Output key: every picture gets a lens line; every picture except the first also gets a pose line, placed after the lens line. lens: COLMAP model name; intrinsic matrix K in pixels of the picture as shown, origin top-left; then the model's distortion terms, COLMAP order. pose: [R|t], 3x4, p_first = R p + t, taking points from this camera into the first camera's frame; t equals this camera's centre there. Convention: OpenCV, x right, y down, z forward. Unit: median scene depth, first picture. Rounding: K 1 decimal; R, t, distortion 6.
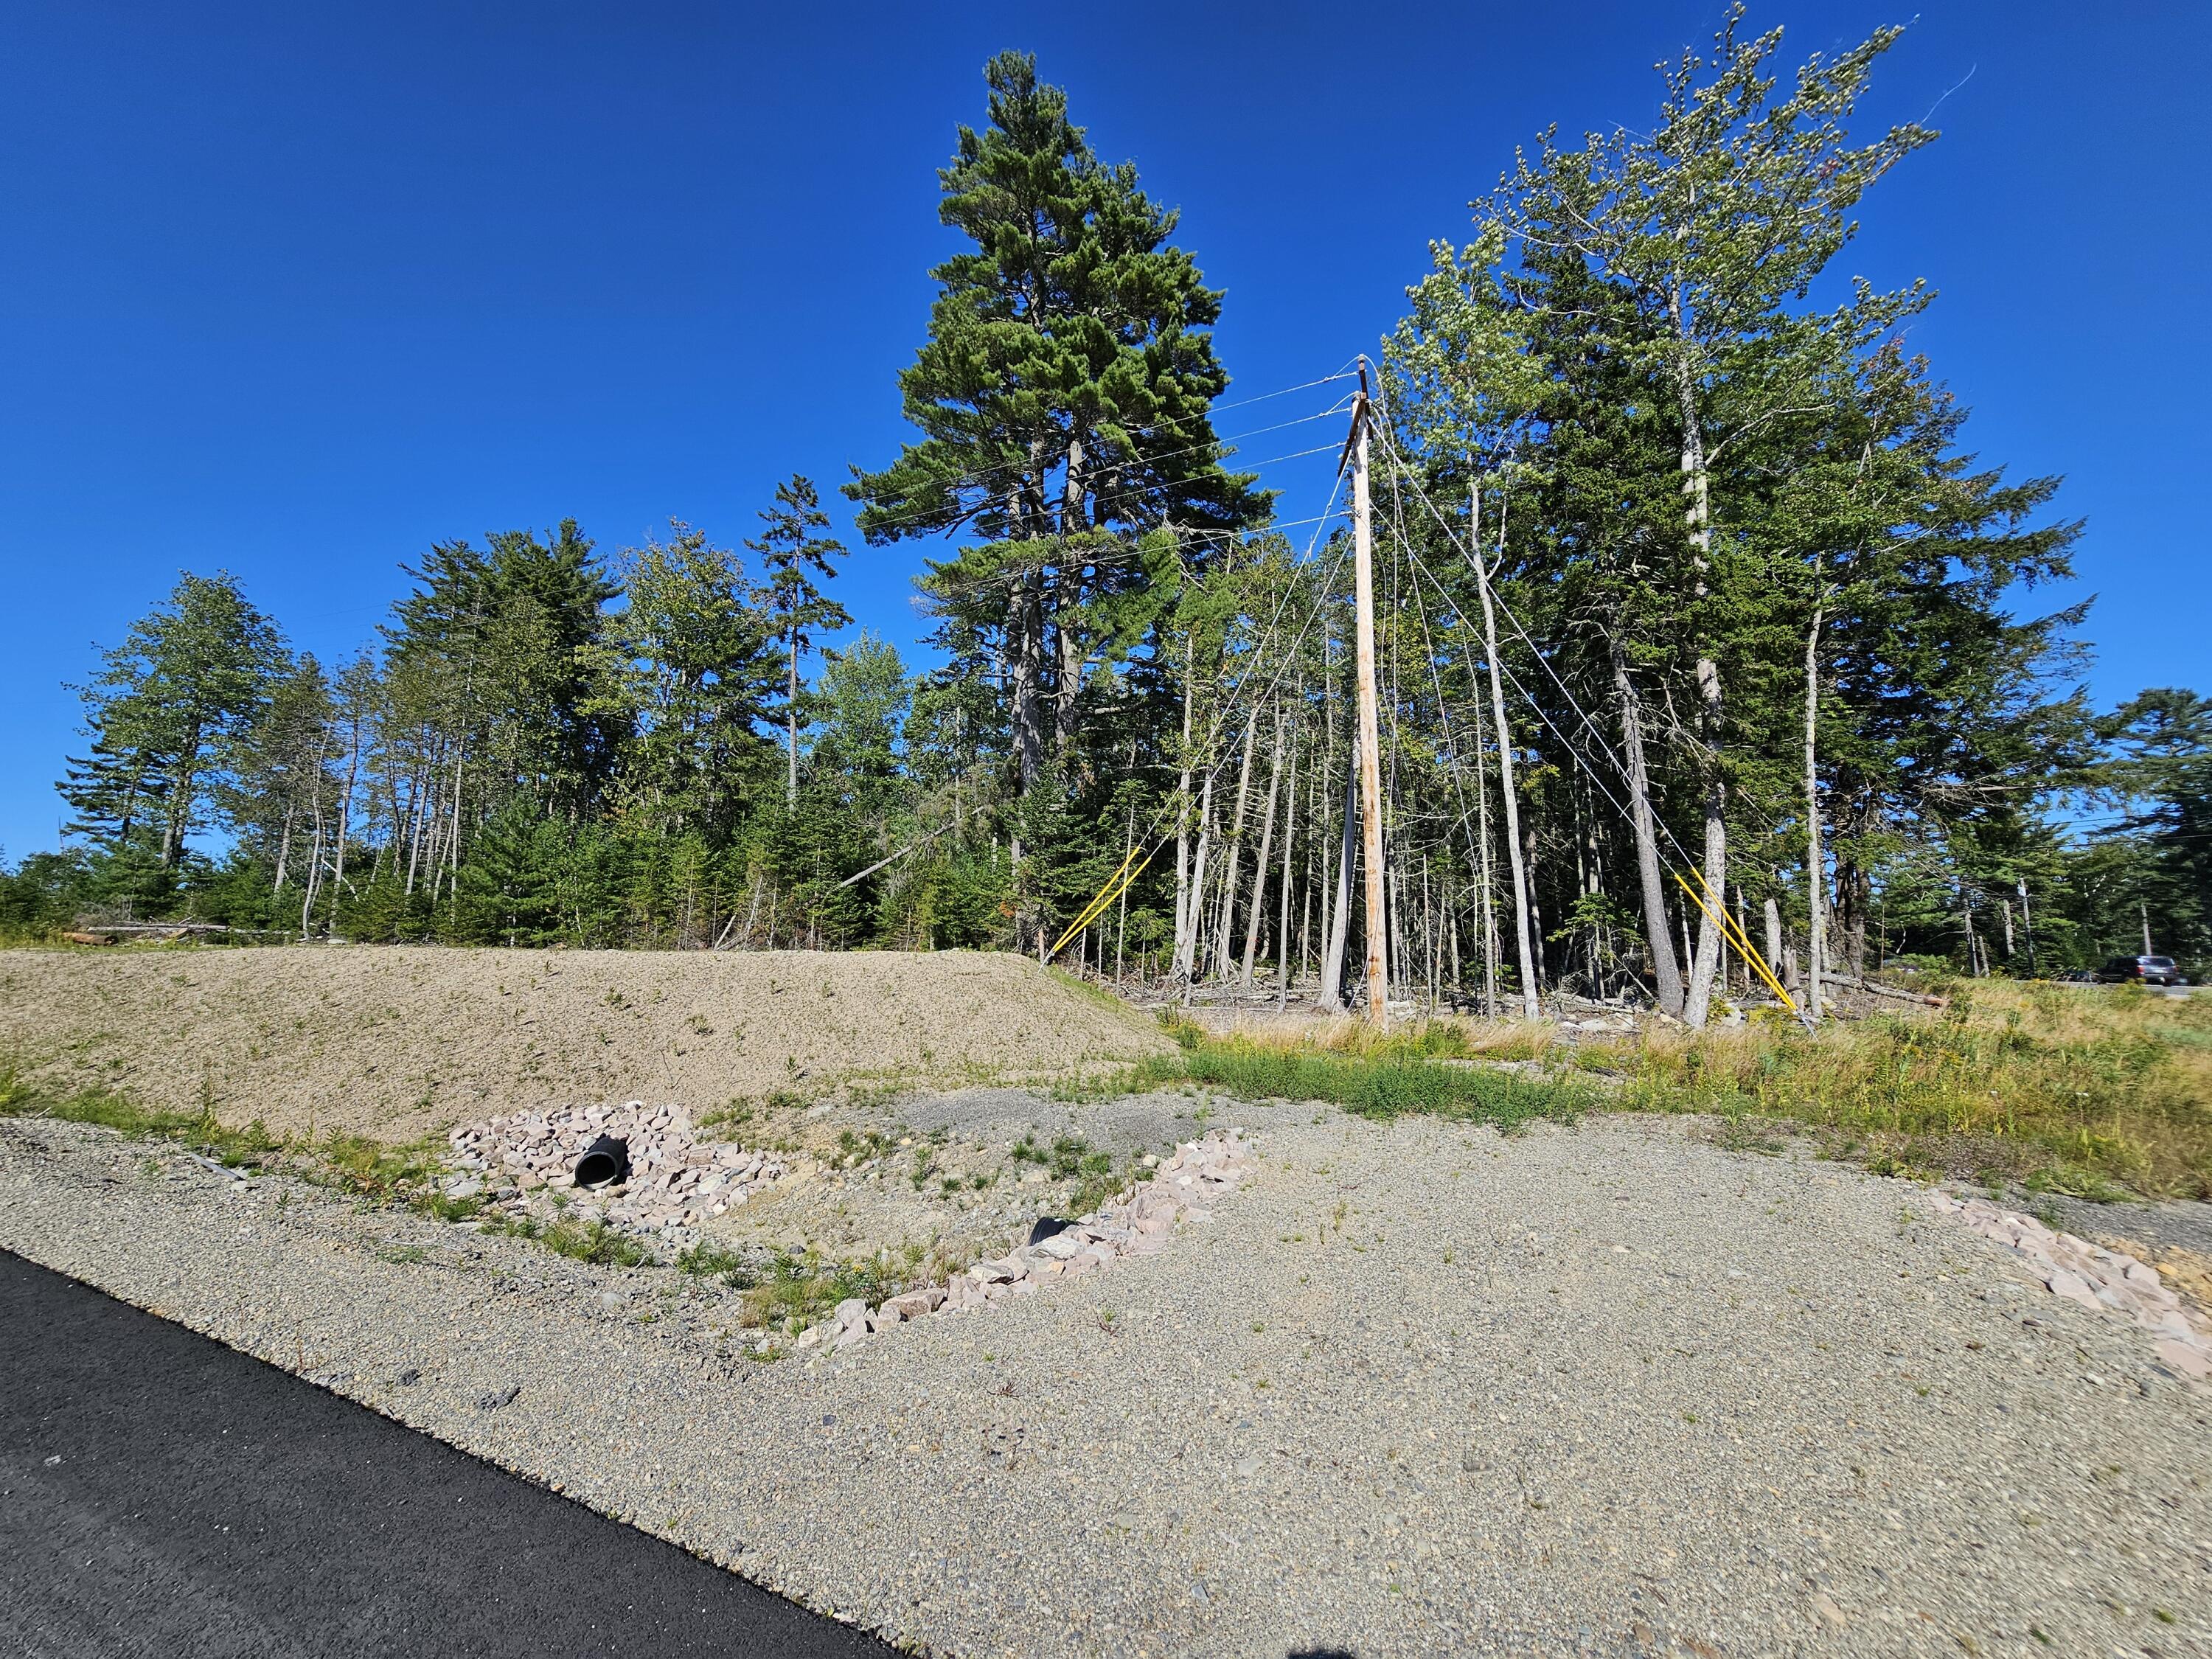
lens RADIAL K [[907.5, 0, 1094.0], [0, 907.5, 842.8], [0, 0, 1]] dist [-0.002441, -0.000281]
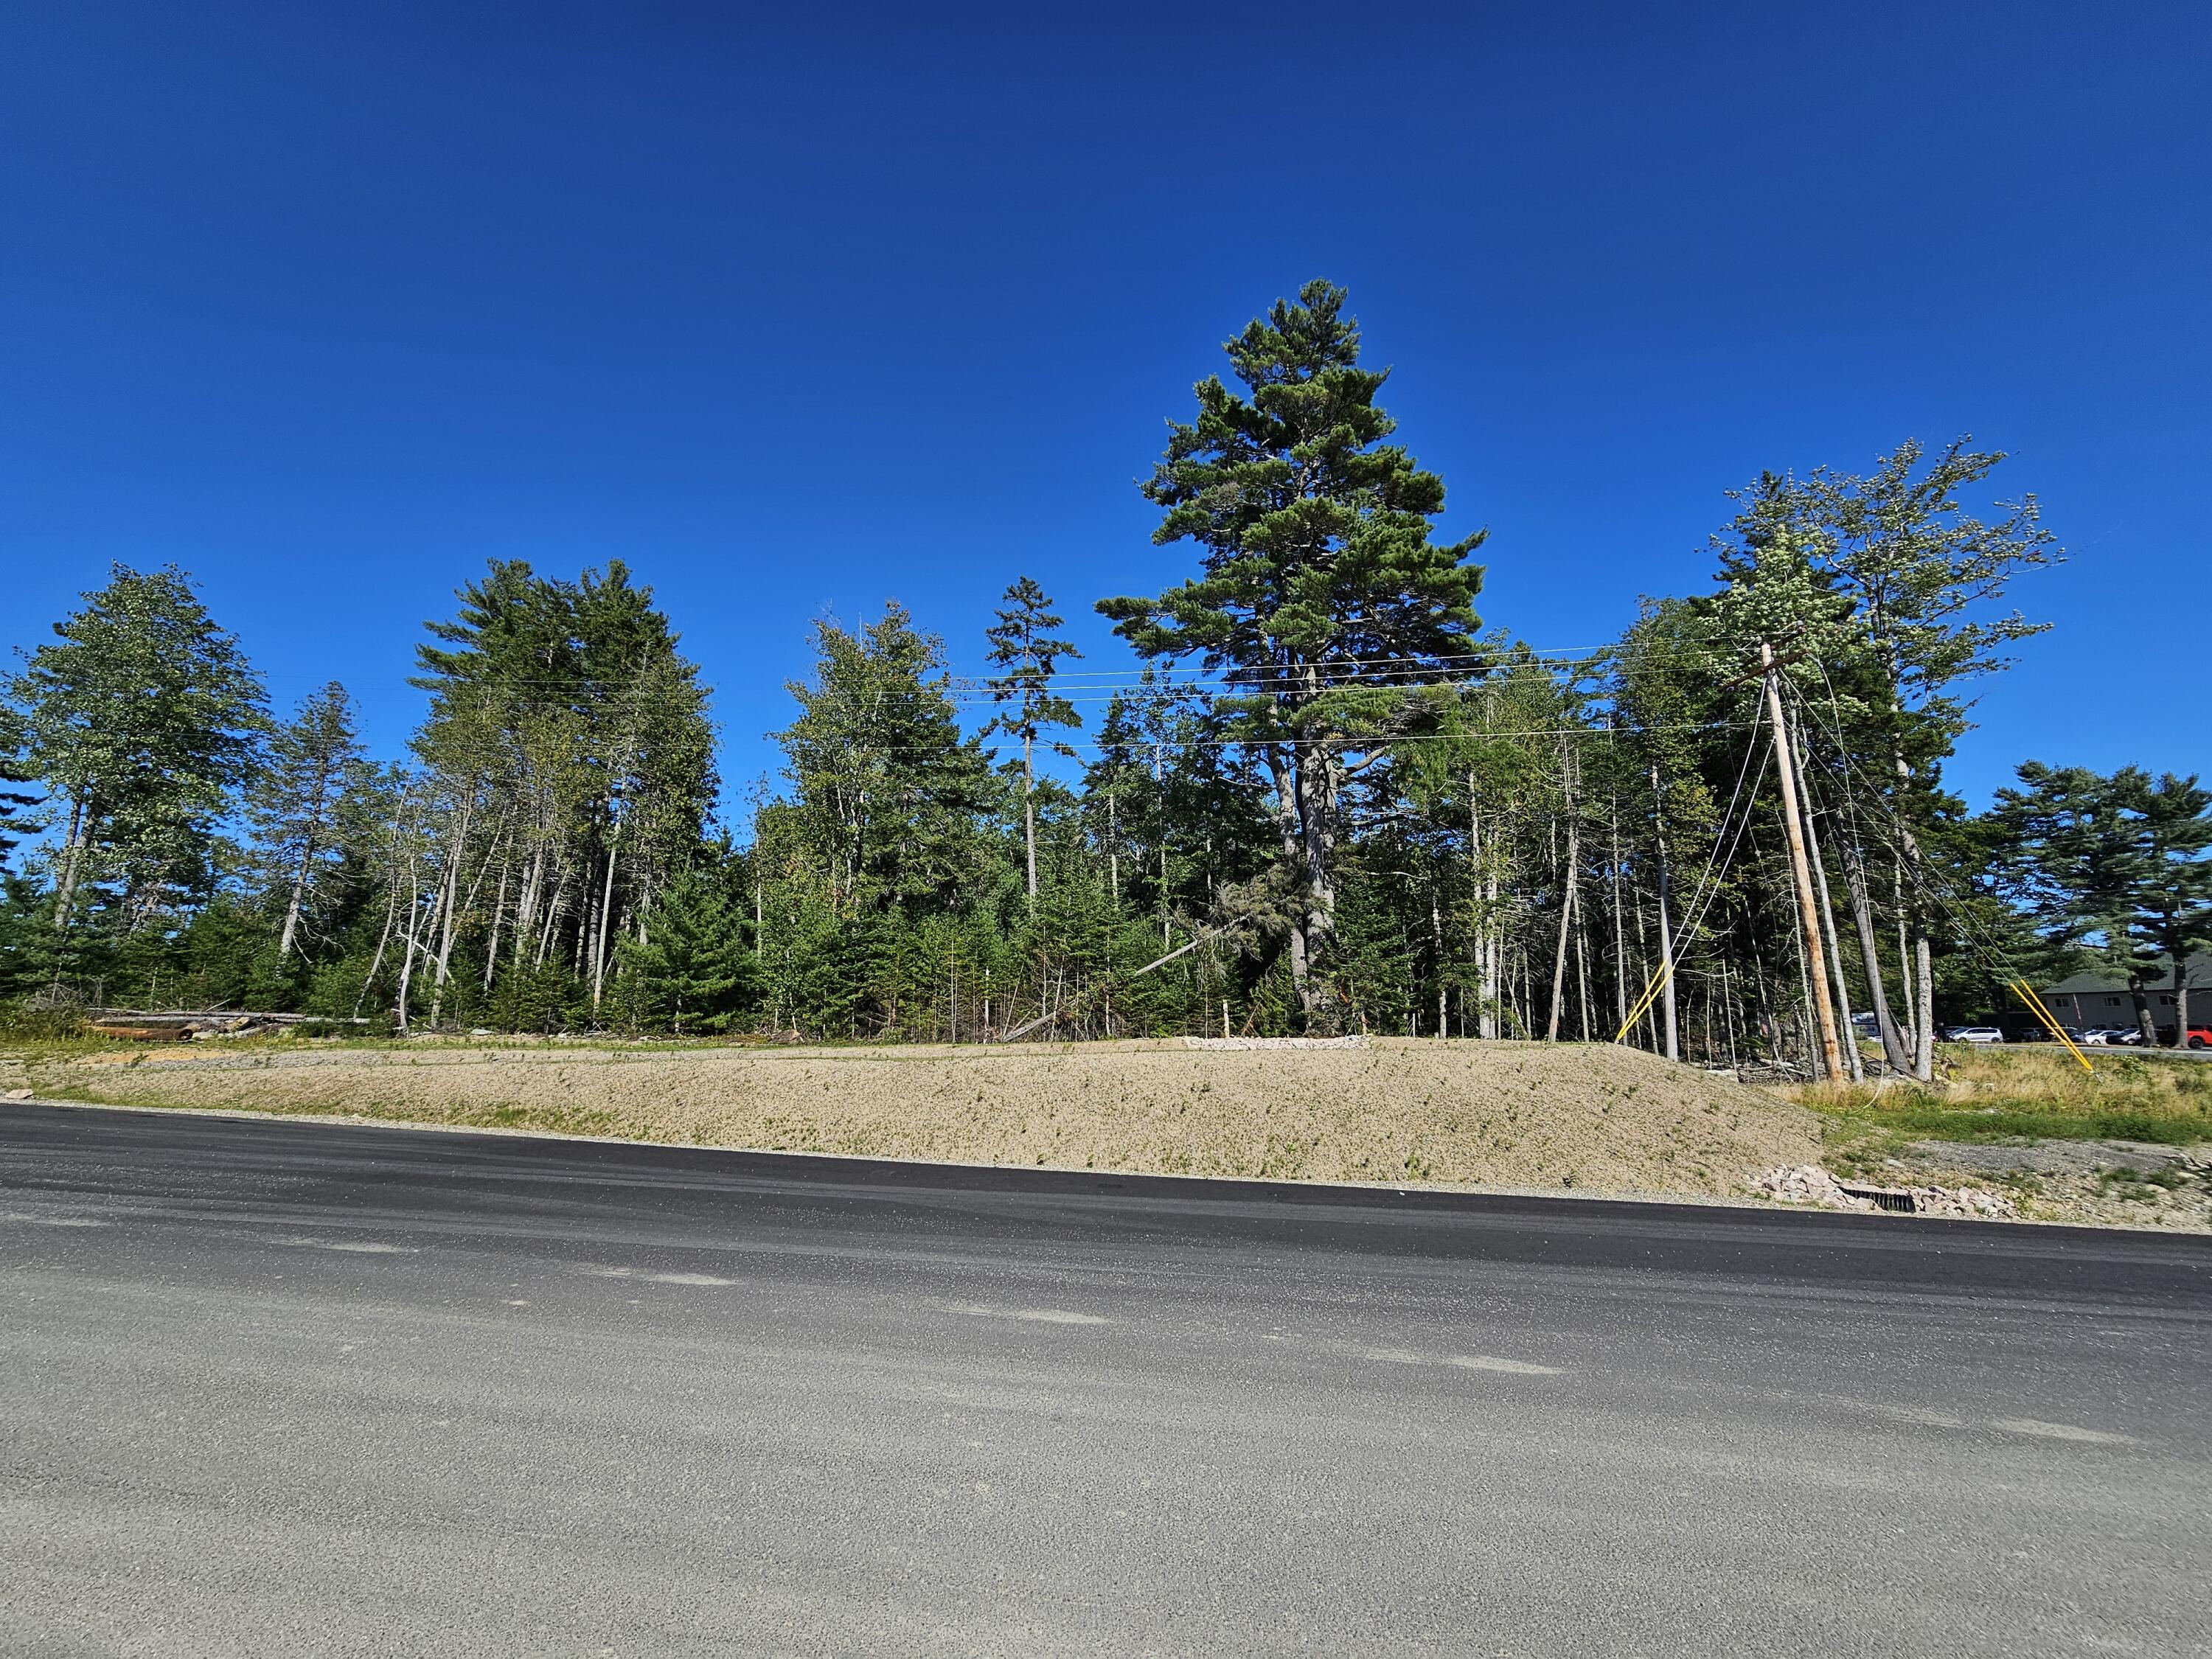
lens RADIAL K [[907.5, 0, 1094.0], [0, 907.5, 842.8], [0, 0, 1]] dist [-0.002441, -0.000281]
pose [[0.943948, 0.068443, 0.322920, -0.646904], [-0.043481, 0.995525, -0.083901, -0.017277], [-0.327217, 0.065158, 0.942700, -0.006089]]
